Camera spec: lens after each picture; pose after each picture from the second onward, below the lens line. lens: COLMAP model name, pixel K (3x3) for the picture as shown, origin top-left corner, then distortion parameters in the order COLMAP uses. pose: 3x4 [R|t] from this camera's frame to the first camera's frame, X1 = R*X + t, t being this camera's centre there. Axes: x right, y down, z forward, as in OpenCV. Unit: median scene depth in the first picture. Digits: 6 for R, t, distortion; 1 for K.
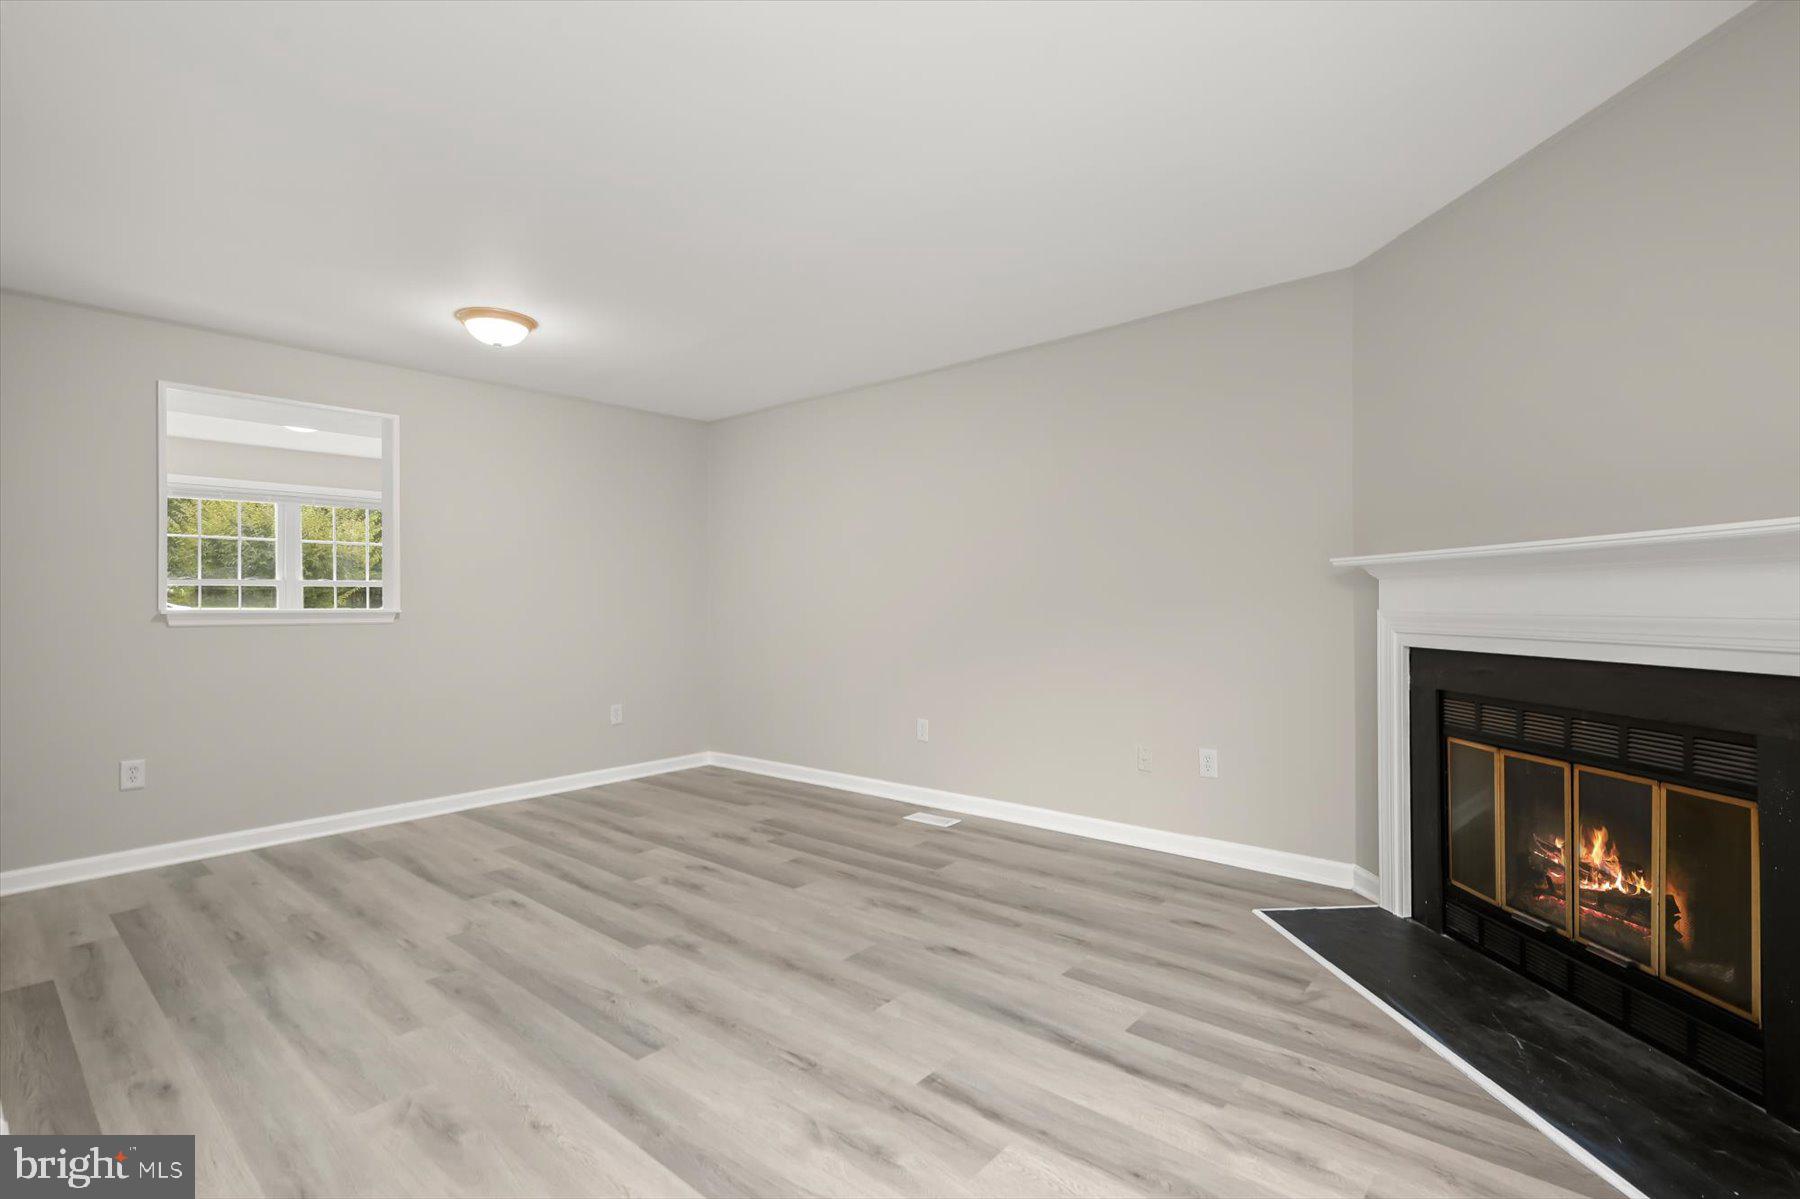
lens RADIAL K [[815.0, 0, 905.4], [0, 815.0, 615.2], [0, 0, 1]] dist [-0.000033, -0.000138]
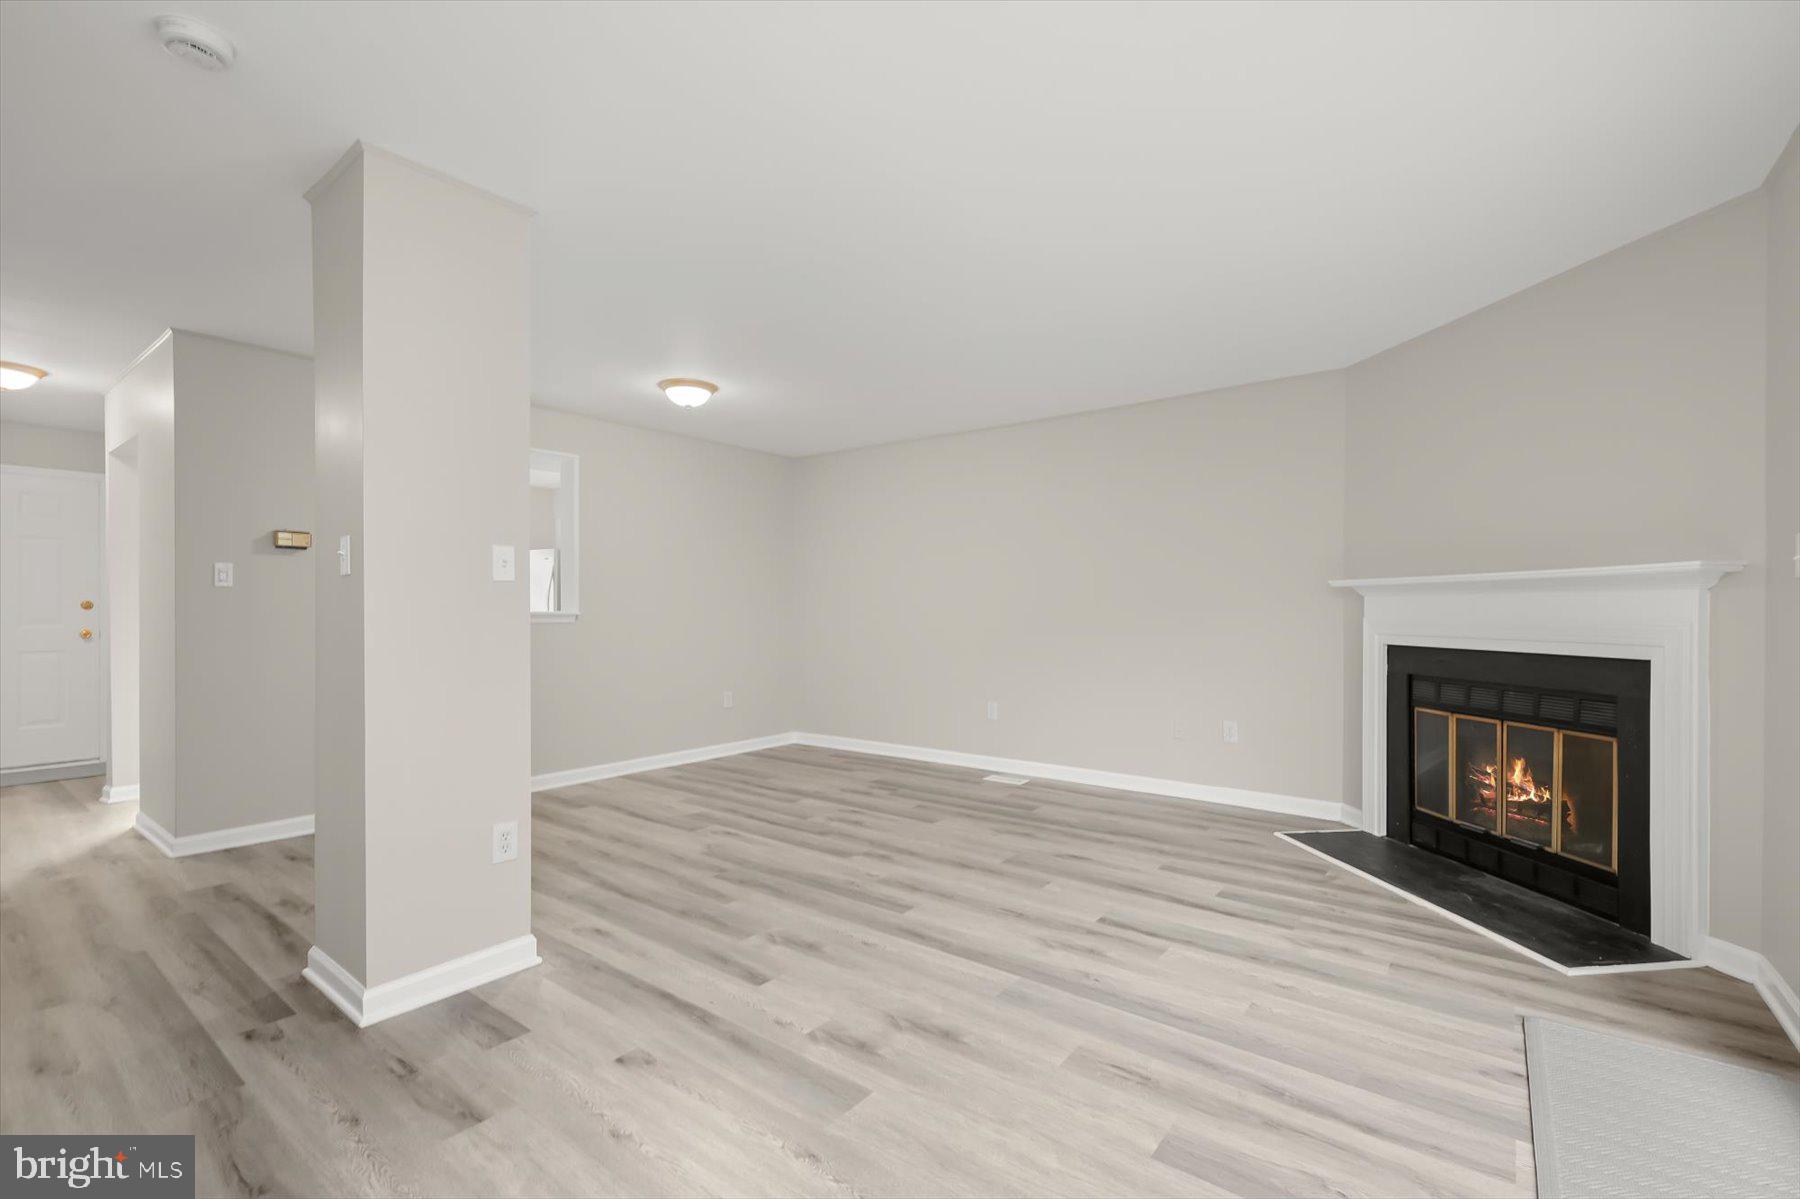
lens RADIAL K [[769.4, 0, 901.1], [0, 769.4, 625.7], [0, 0, 1]] dist [0.001562, 0.000276]
pose [[0.998850, 0.007973, 0.047278, -0.318005], [-0.008259, 0.999949, 0.005856, 0.005667], [-0.047229, -0.006240, 0.998865, -0.325924]]
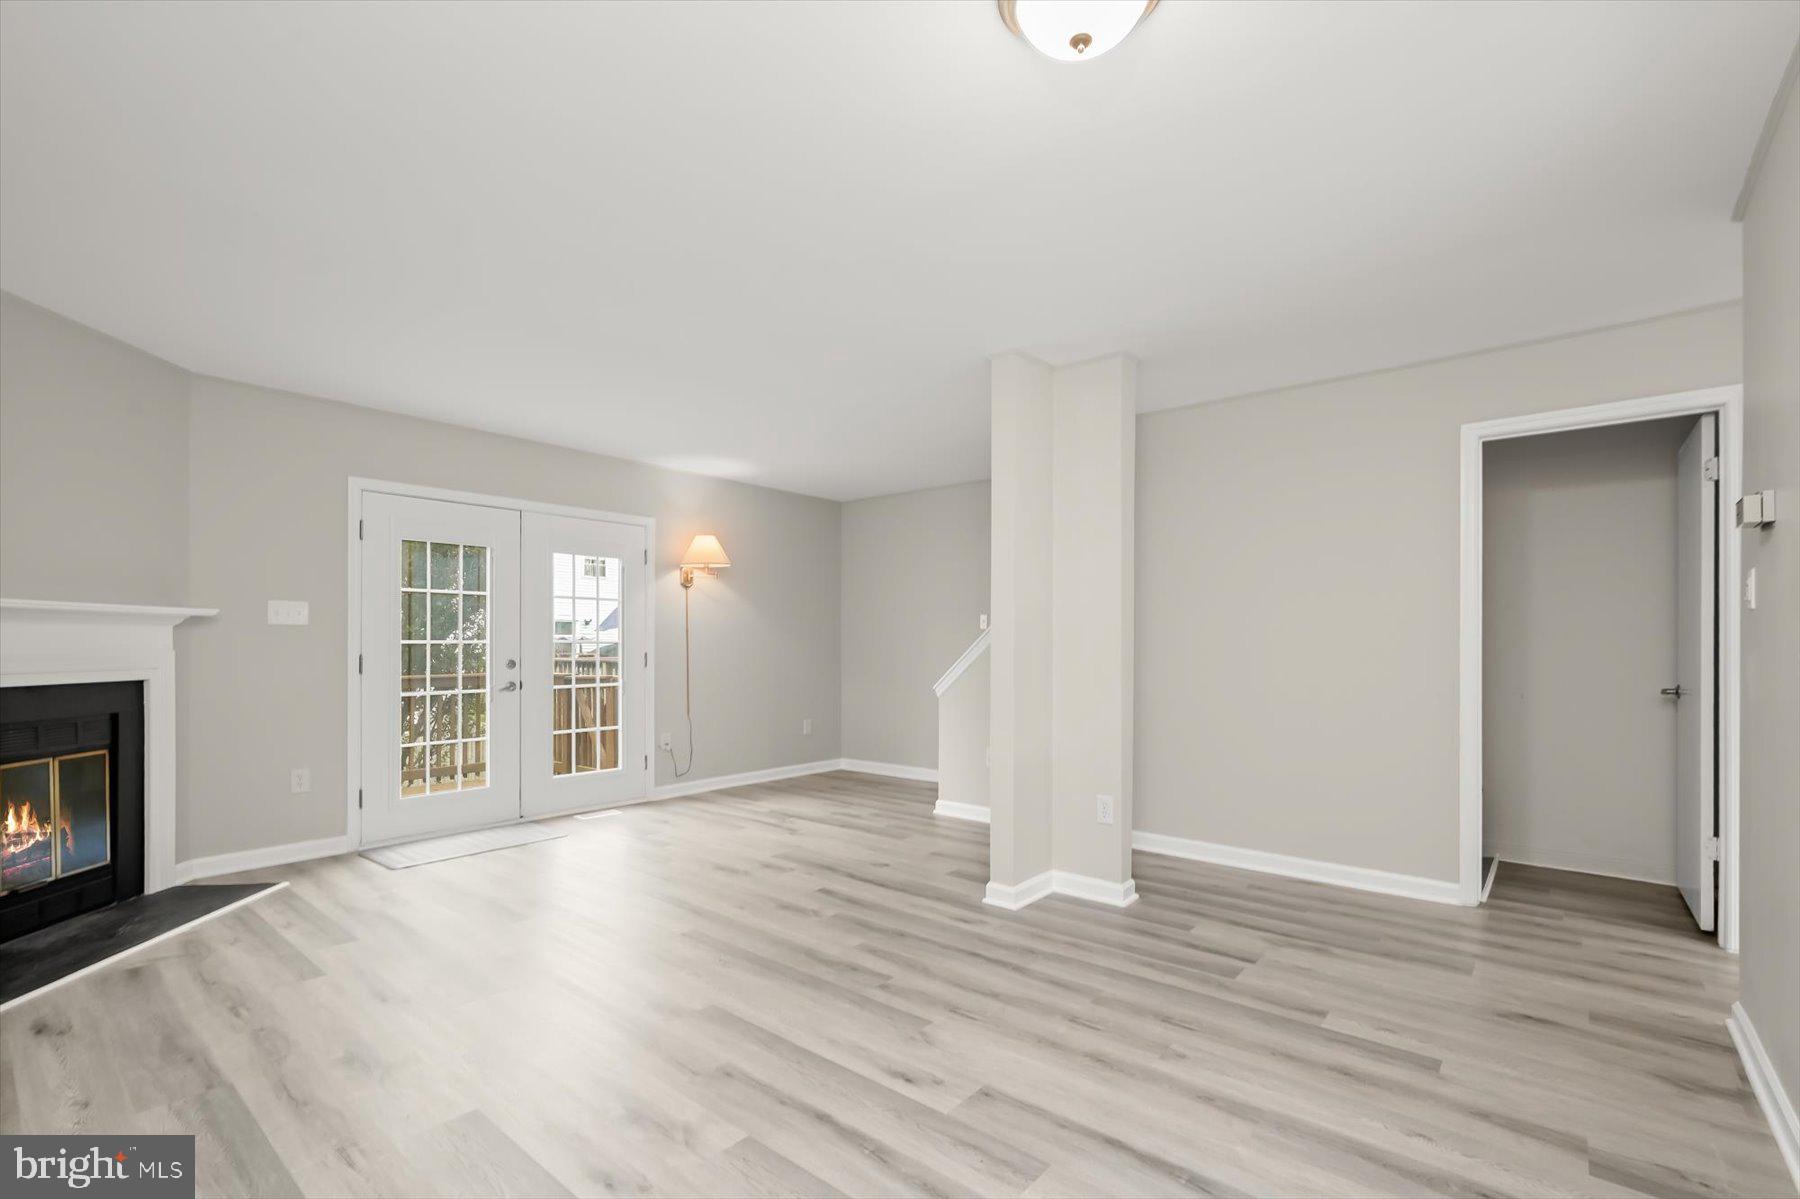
lens RADIAL K [[811.1, 0, 905.3], [0, 811.1, 640.1], [0, 0, 1]] dist [0.010421, -0.000346]
pose [[-0.999952, 0.006195, -0.007551, -0.579153], [0.006119, 0.999931, 0.010037, -0.026664], [0.007613, 0.009990, -0.999921, 2.045279]]
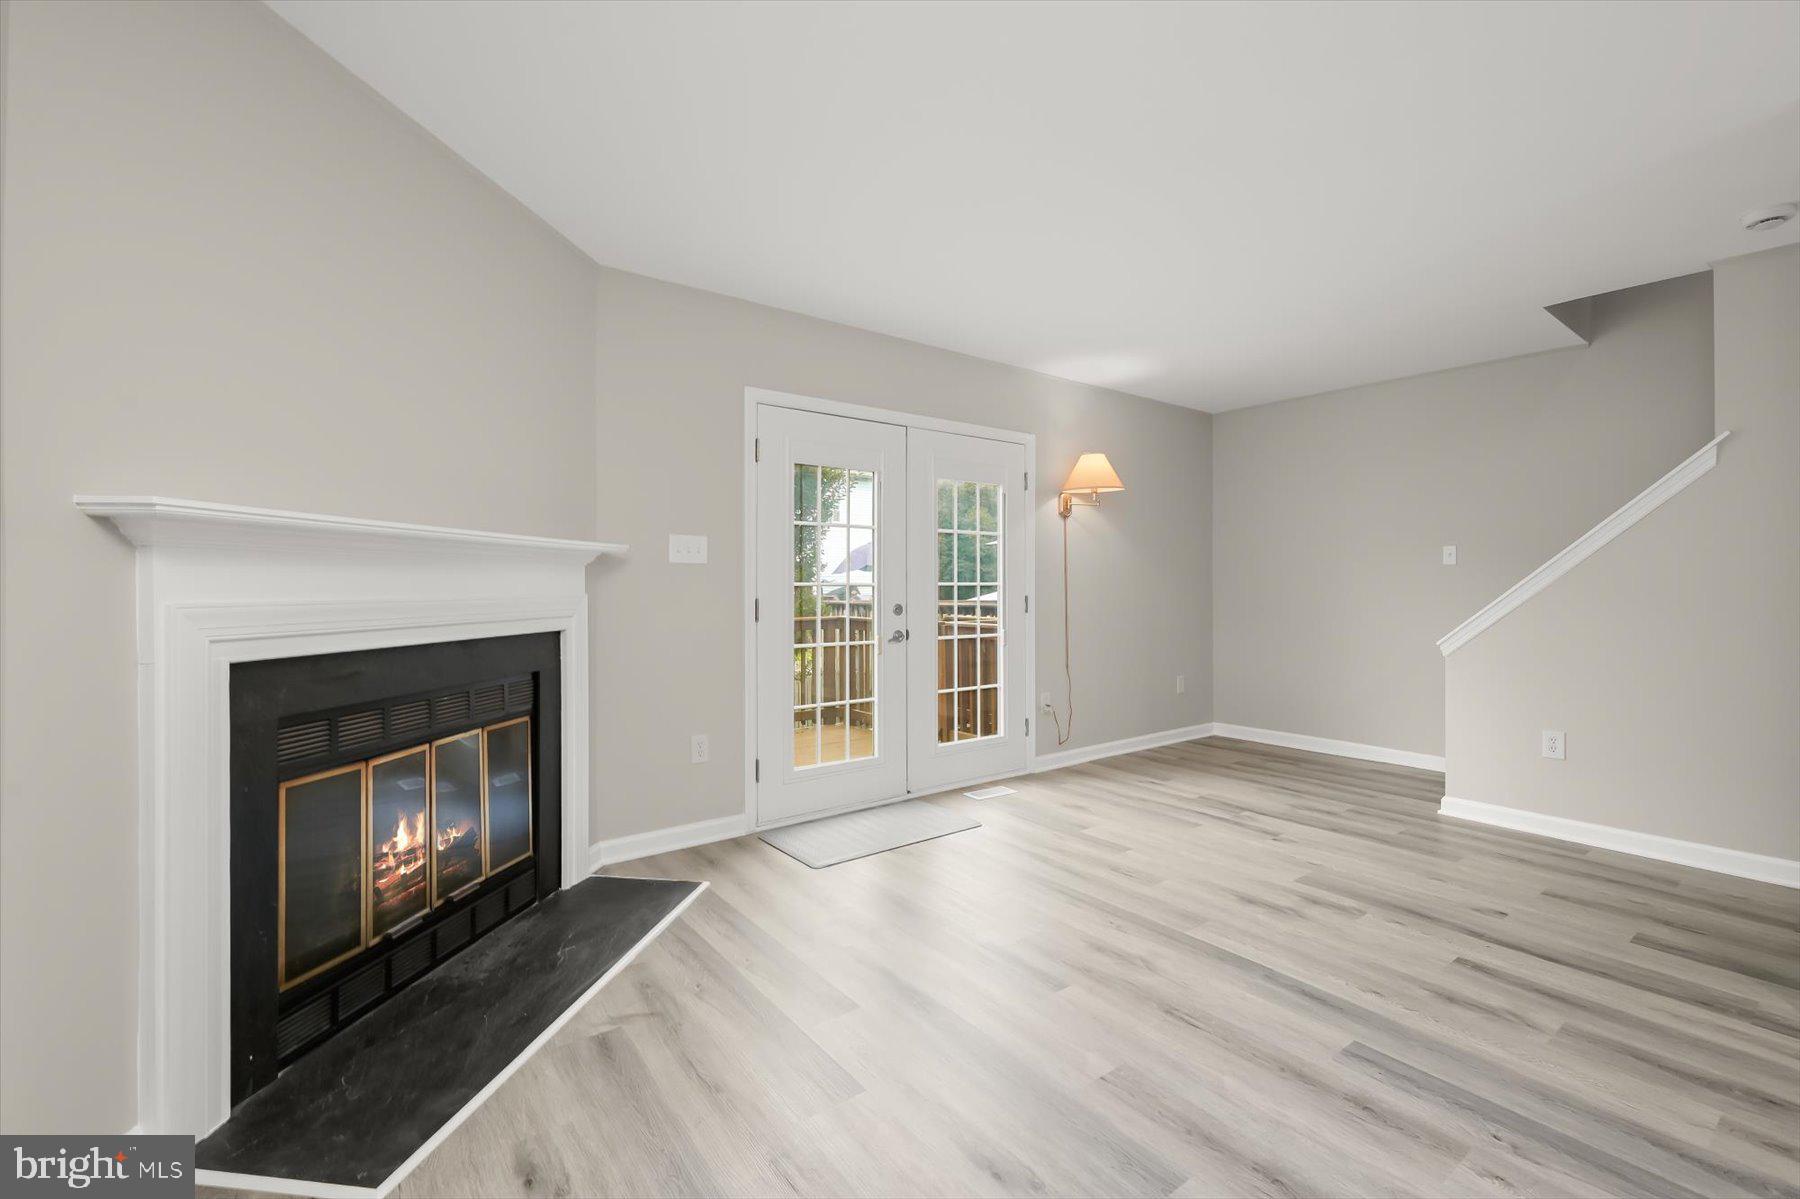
lens RADIAL K [[779.2, 0, 920.9], [0, 779.2, 588.8], [0, 0, 1]] dist [0.001052, 0.000312]
pose [[-0.979524, 0.006927, 0.201207, -0.003489], [0.010418, 0.999813, 0.016298, -0.022708], [-0.201056, 0.018060, -0.979413, 1.606382]]
